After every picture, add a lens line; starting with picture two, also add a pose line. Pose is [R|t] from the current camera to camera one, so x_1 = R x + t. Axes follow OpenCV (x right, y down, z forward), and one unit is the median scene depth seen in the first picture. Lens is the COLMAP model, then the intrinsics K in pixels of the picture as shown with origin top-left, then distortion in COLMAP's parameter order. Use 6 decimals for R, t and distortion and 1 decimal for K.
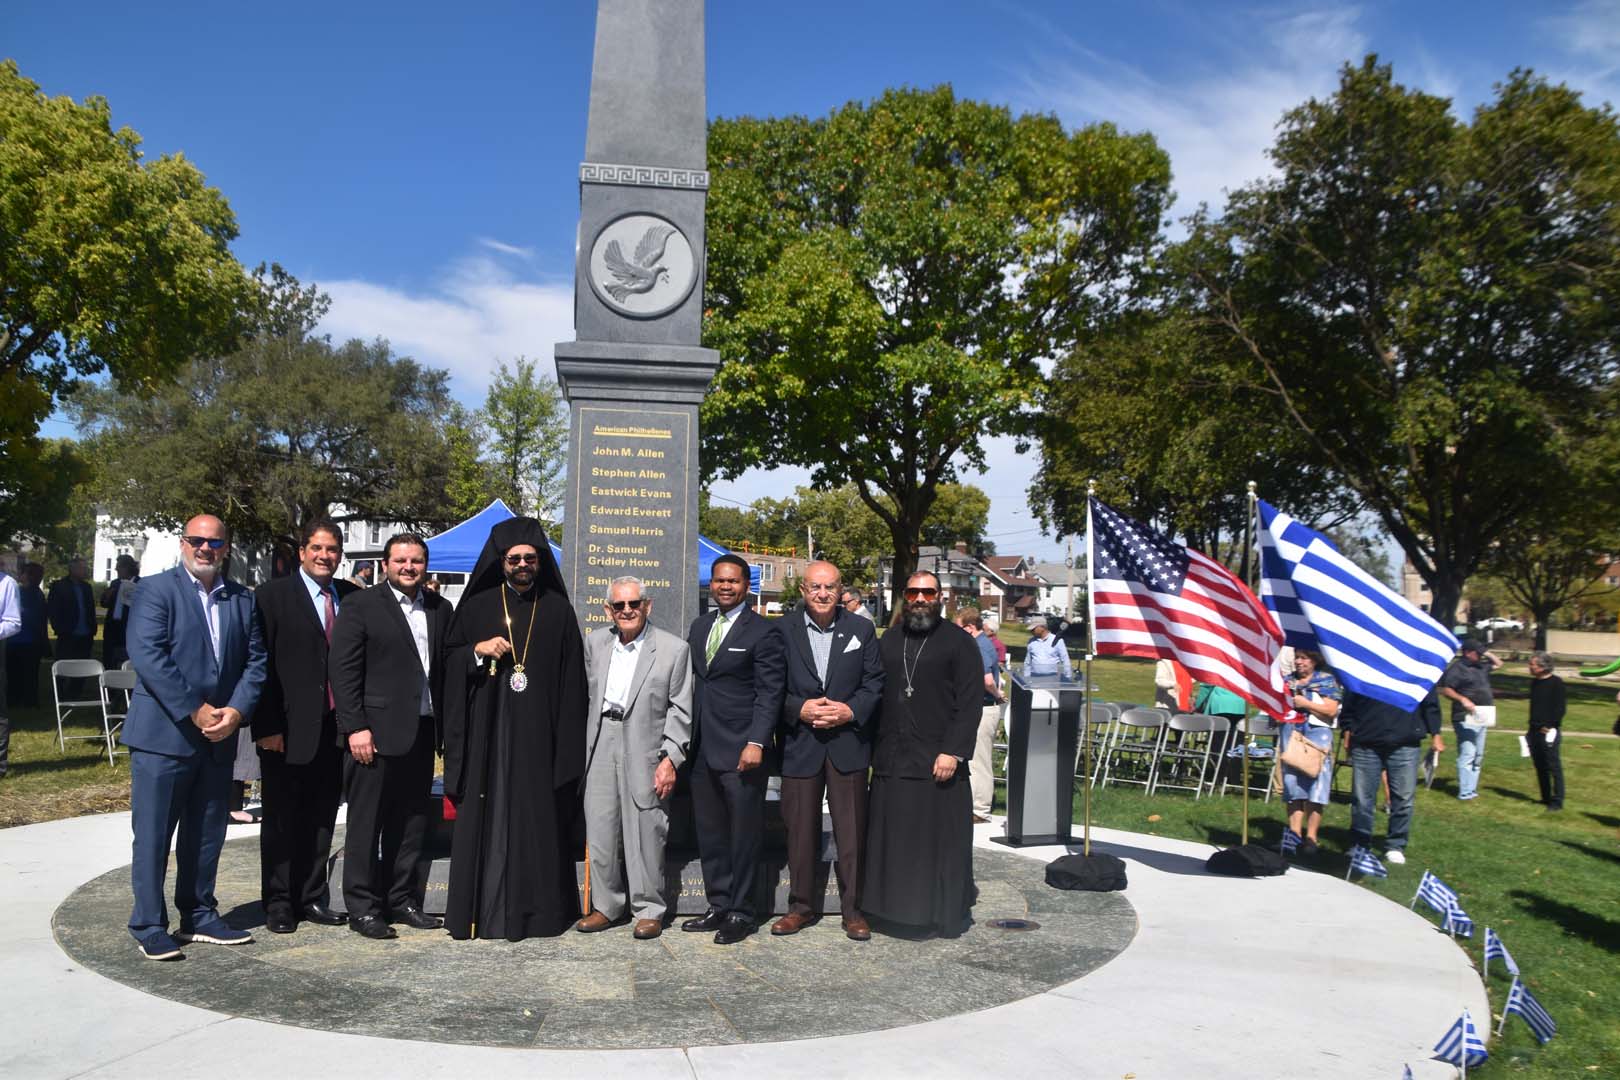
lens RADIAL K [[1271.6, 0, 813.8], [0, 1271.6, 561.8], [0, 0, 1]] dist [-0.158290, 0.115888]
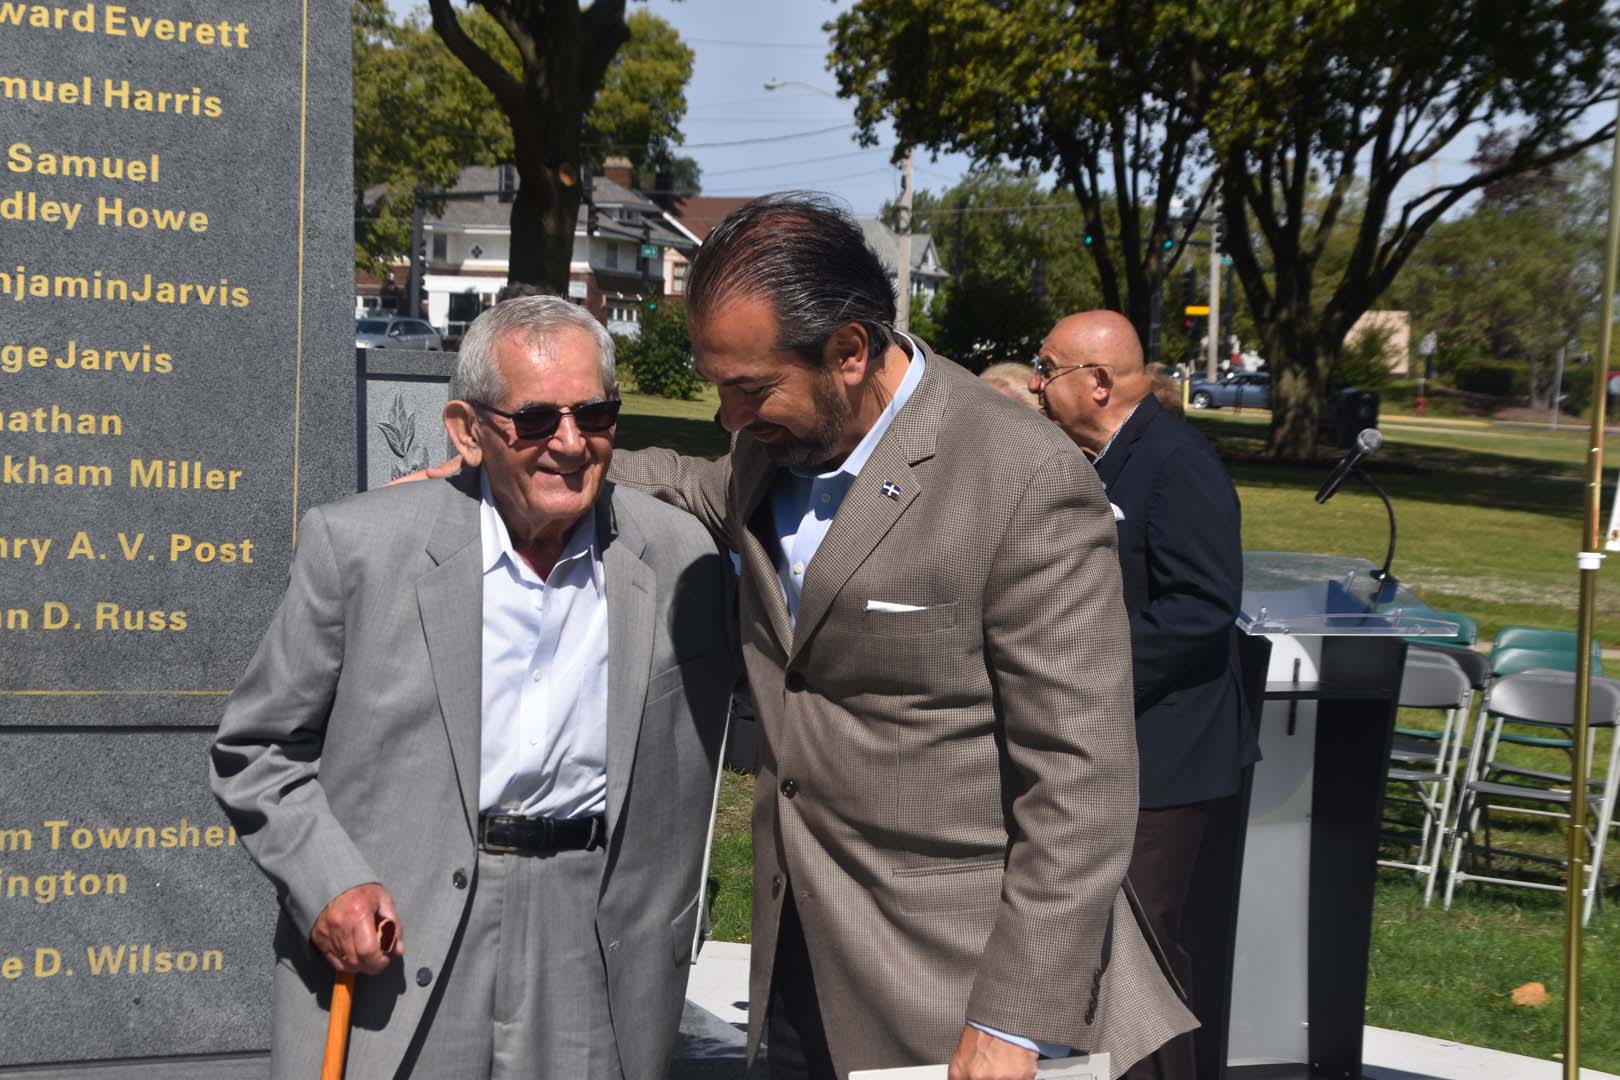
lens RADIAL K [[3131.6, 0, 814.5], [0, 3131.6, 555.6], [0, 0, 1]] dist [0.261971, 0.443481]
pose [[0.982635, 0.007382, 0.185404, -0.020244], [-0.027882, 0.993737, 0.108212, -0.000787], [-0.183444, -0.111502, 0.976686, 0.050524]]
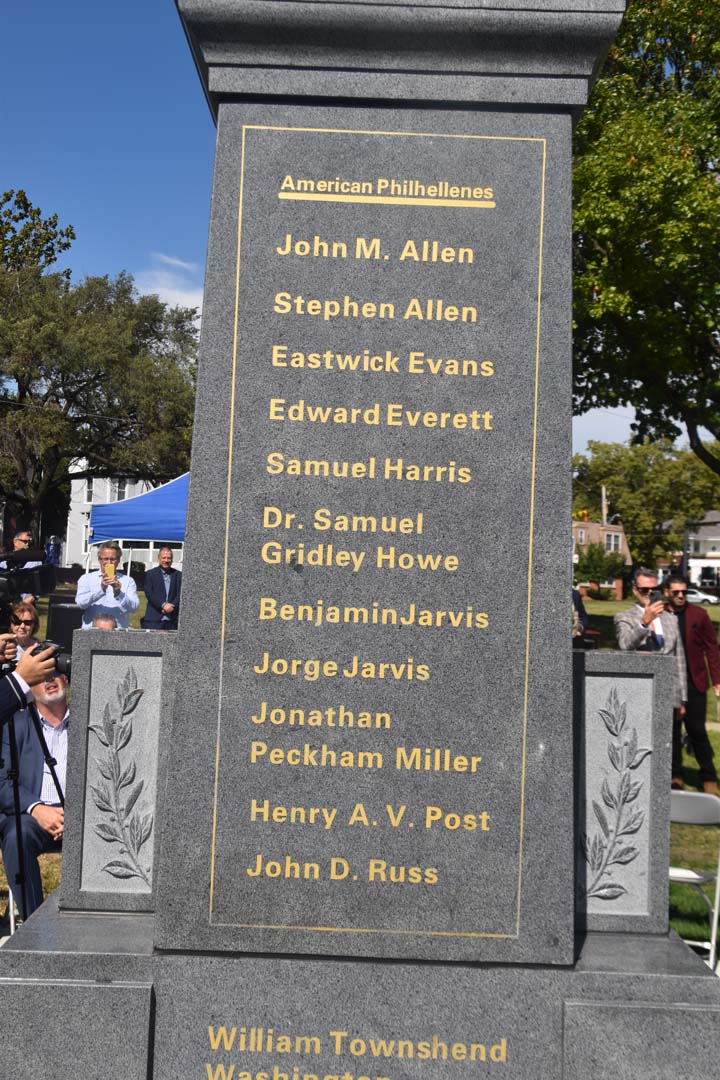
lens RADIAL K [[1371.3, 0, 360.0], [0, 1371.3, 540.0], [0, 0, 1]] dist [-0.024311, 0.305351]
pose [[0.984782, 0.010727, -0.173463, -0.013996], [-0.008757, 0.999888, 0.012122, -0.001554], [0.173573, -0.010419, 0.984766, 0.104596]]
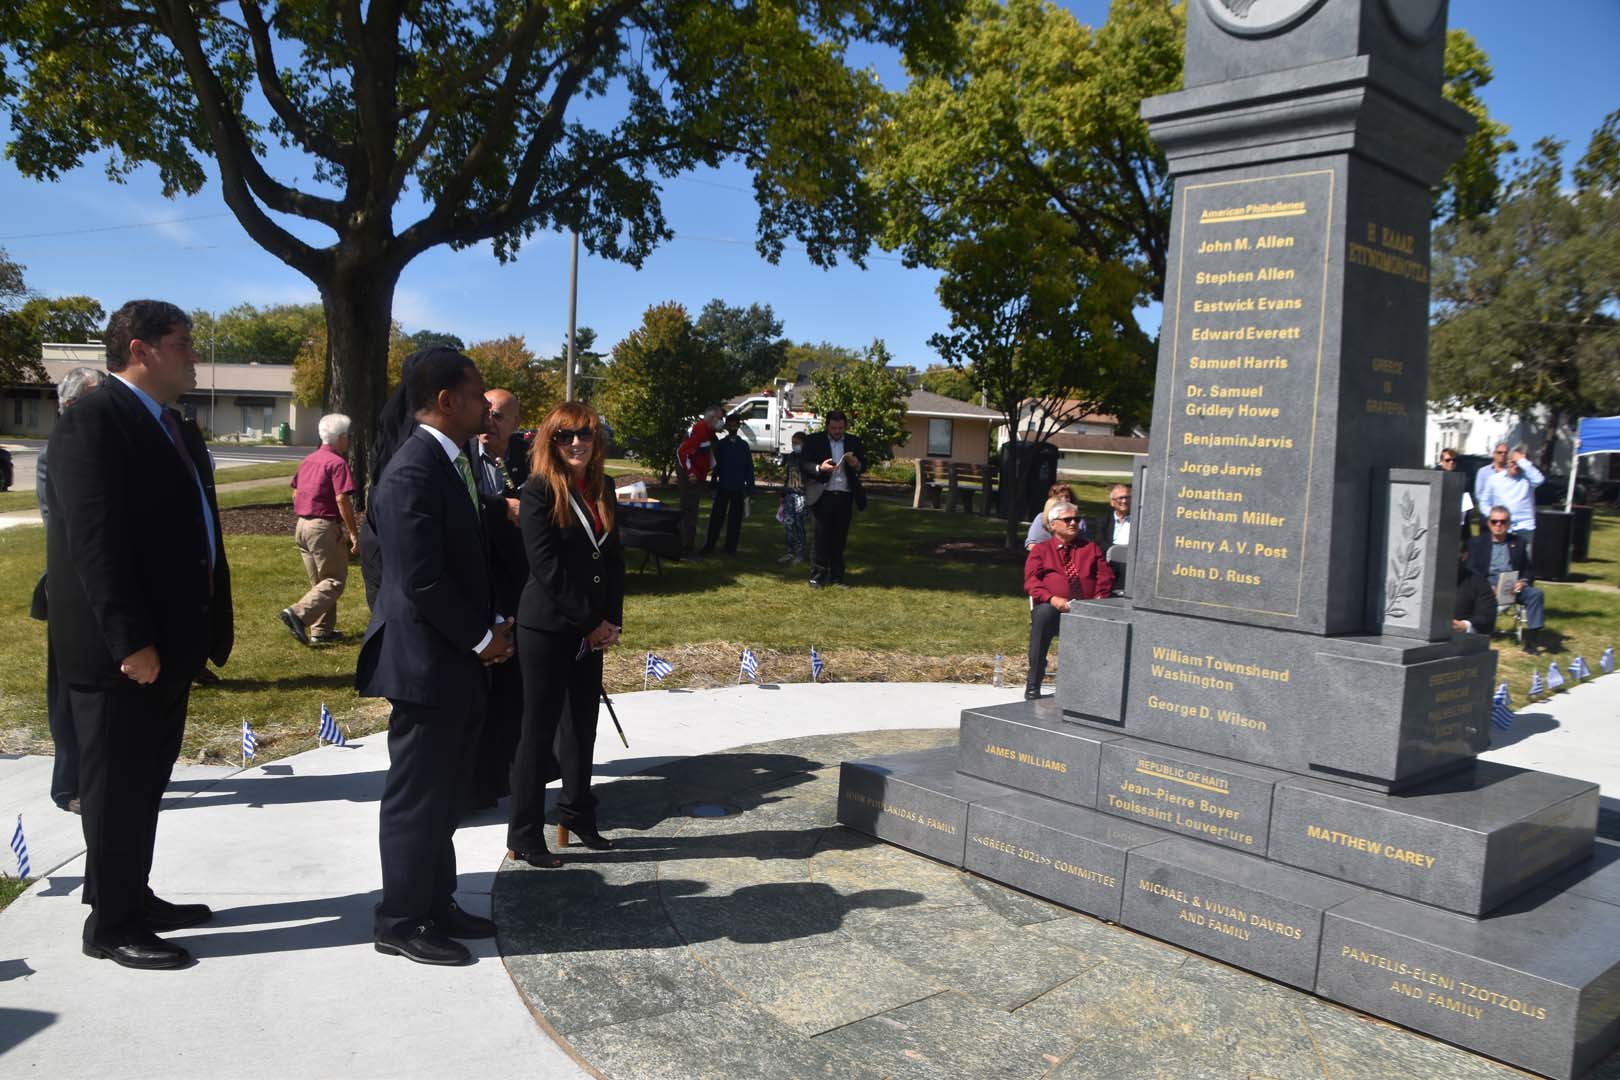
lens RADIAL K [[1285.7, 0, 806.8], [0, 1285.7, 555.3], [0, 0, 1]] dist [-0.167769, 0.133750]
pose [[0.511184, 0.069510, -0.856656, 0.051934], [0.005406, 0.996444, 0.084079, 0.003209], [0.859454, -0.047611, 0.508991, 0.078644]]
